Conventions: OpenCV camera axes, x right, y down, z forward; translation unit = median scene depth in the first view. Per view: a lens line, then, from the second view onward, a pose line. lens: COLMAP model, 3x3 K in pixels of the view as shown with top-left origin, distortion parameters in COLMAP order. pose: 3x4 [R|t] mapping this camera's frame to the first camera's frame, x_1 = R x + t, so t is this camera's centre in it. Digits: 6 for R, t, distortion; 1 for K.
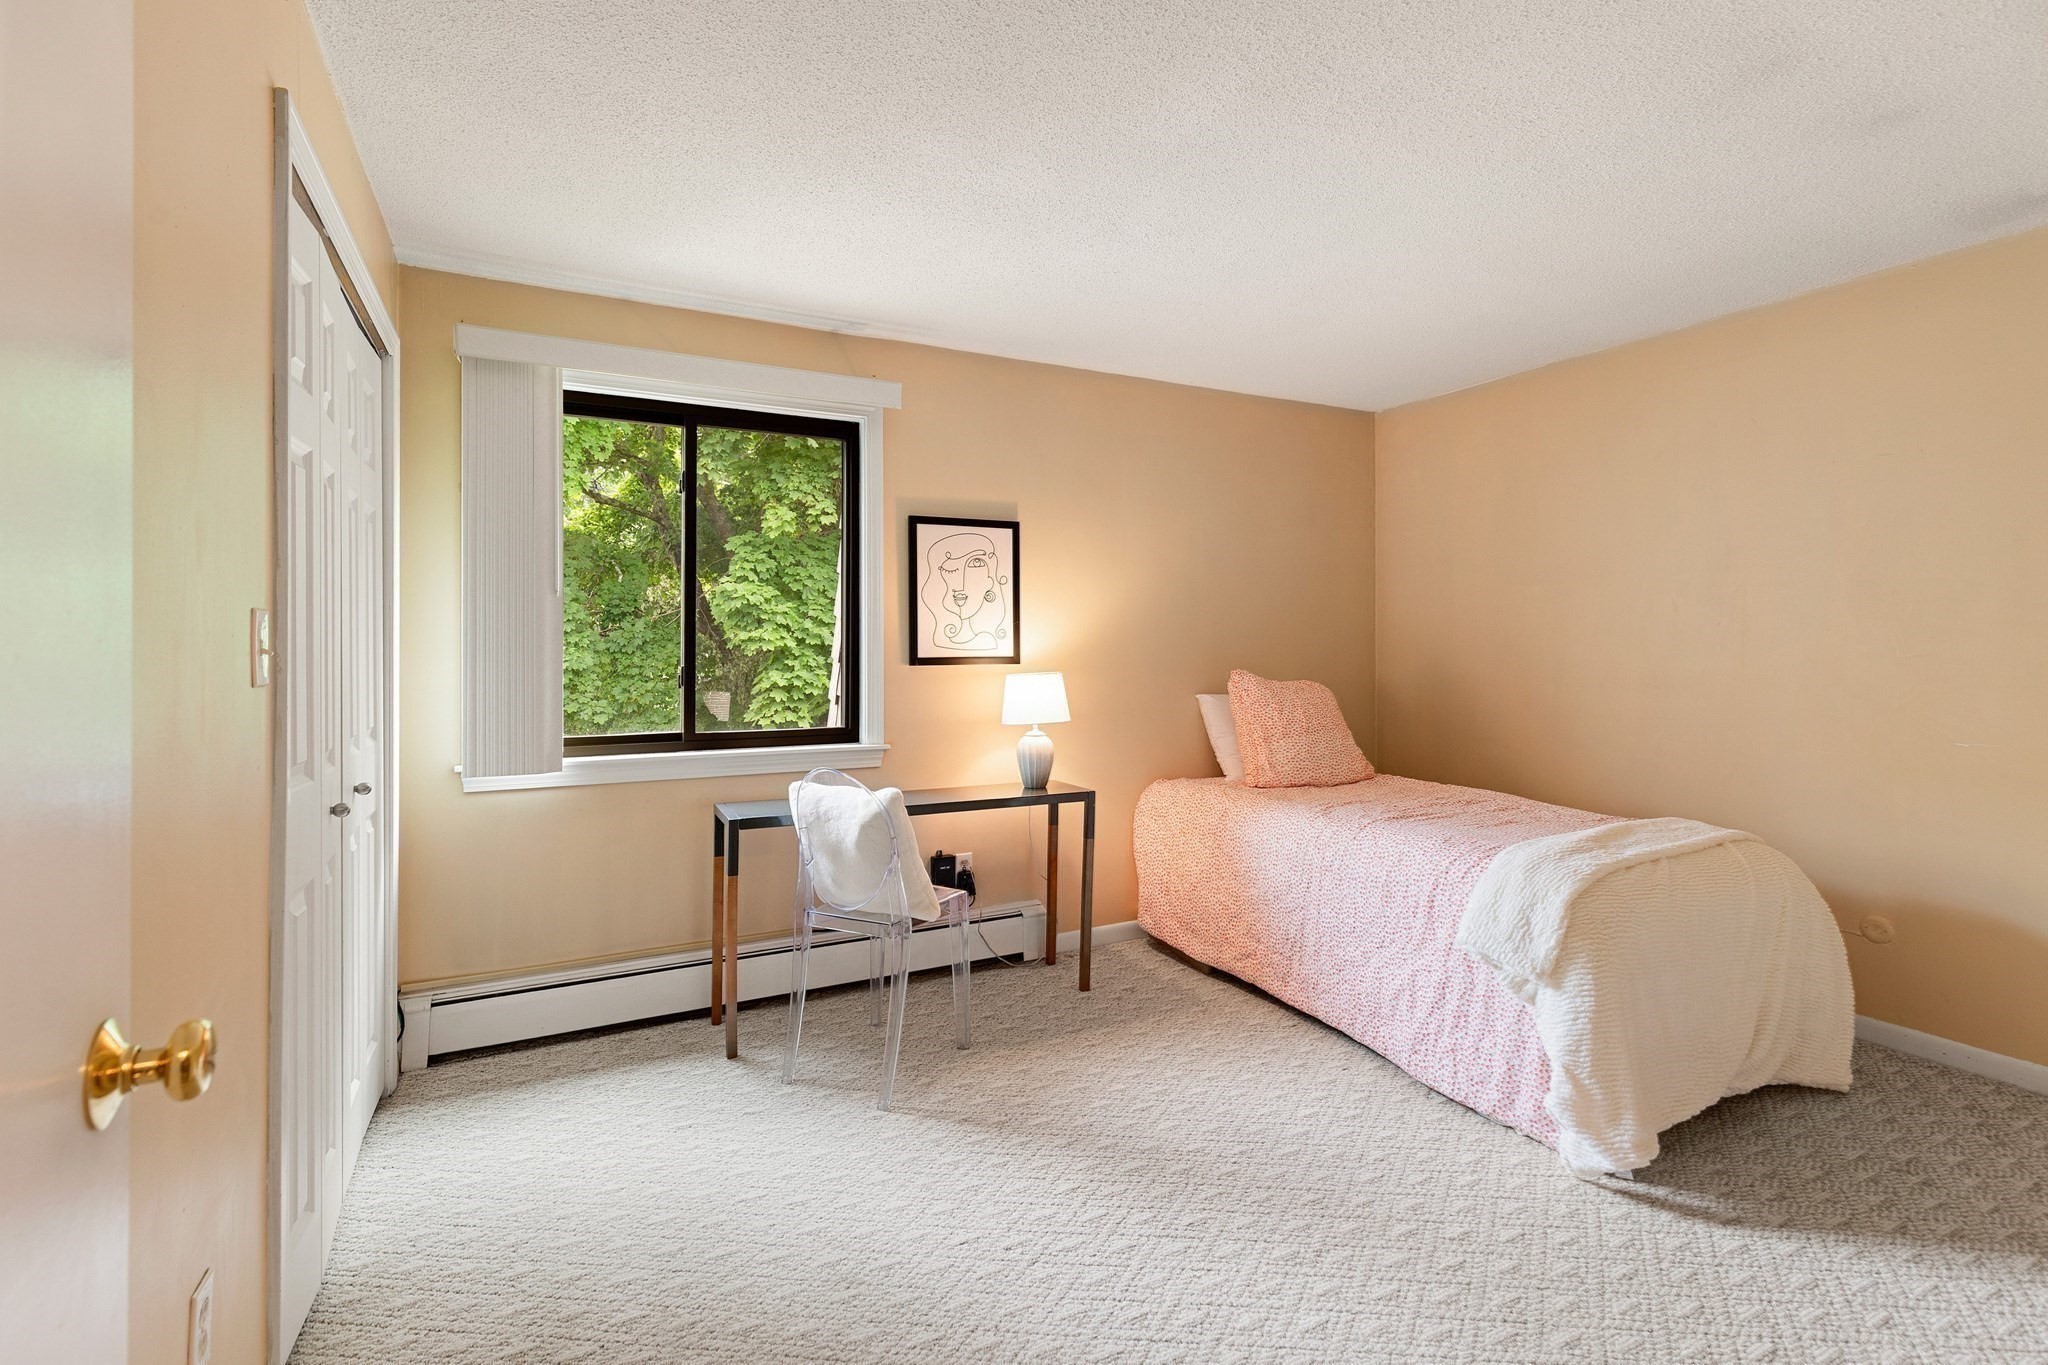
lens RADIAL K [[956.7, 0, 1011.3], [0, 956.7, 632.5], [0, 0, 1]] dist [0.018236, 0.000019]
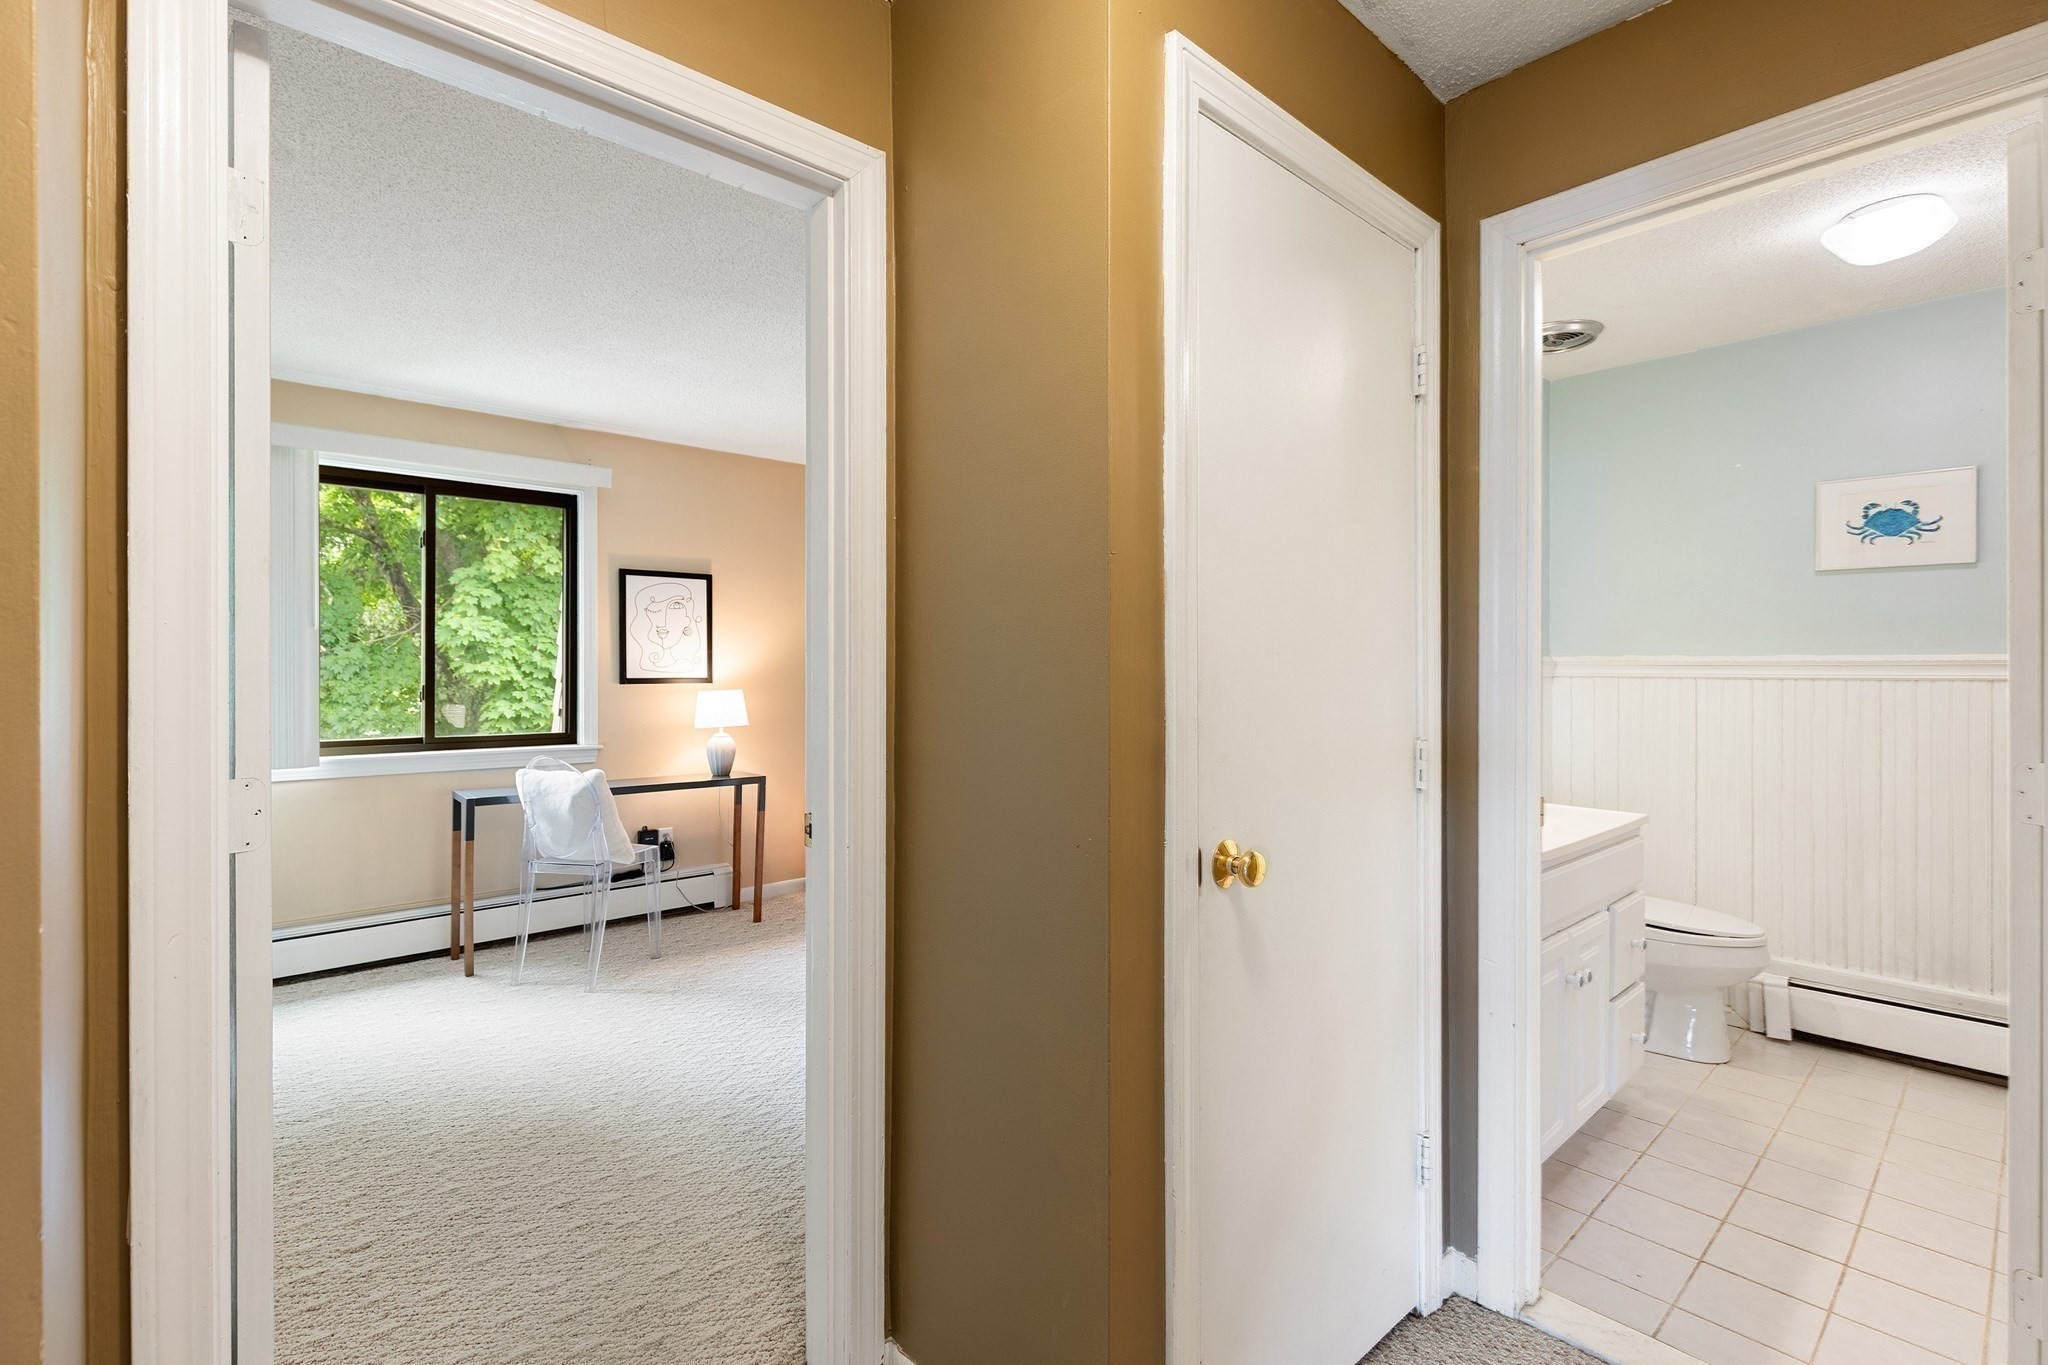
lens RADIAL K [[927.1, 0, 1020.0], [0, 927.1, 668.6], [0, 0, 1]] dist [0.000083, 0.000010]
pose [[0.965485, 0.002385, 0.260448, 0.096298], [-0.005146, 0.999938, 0.009918, -0.001956], [-0.260408, -0.010915, 0.965437, -0.379214]]
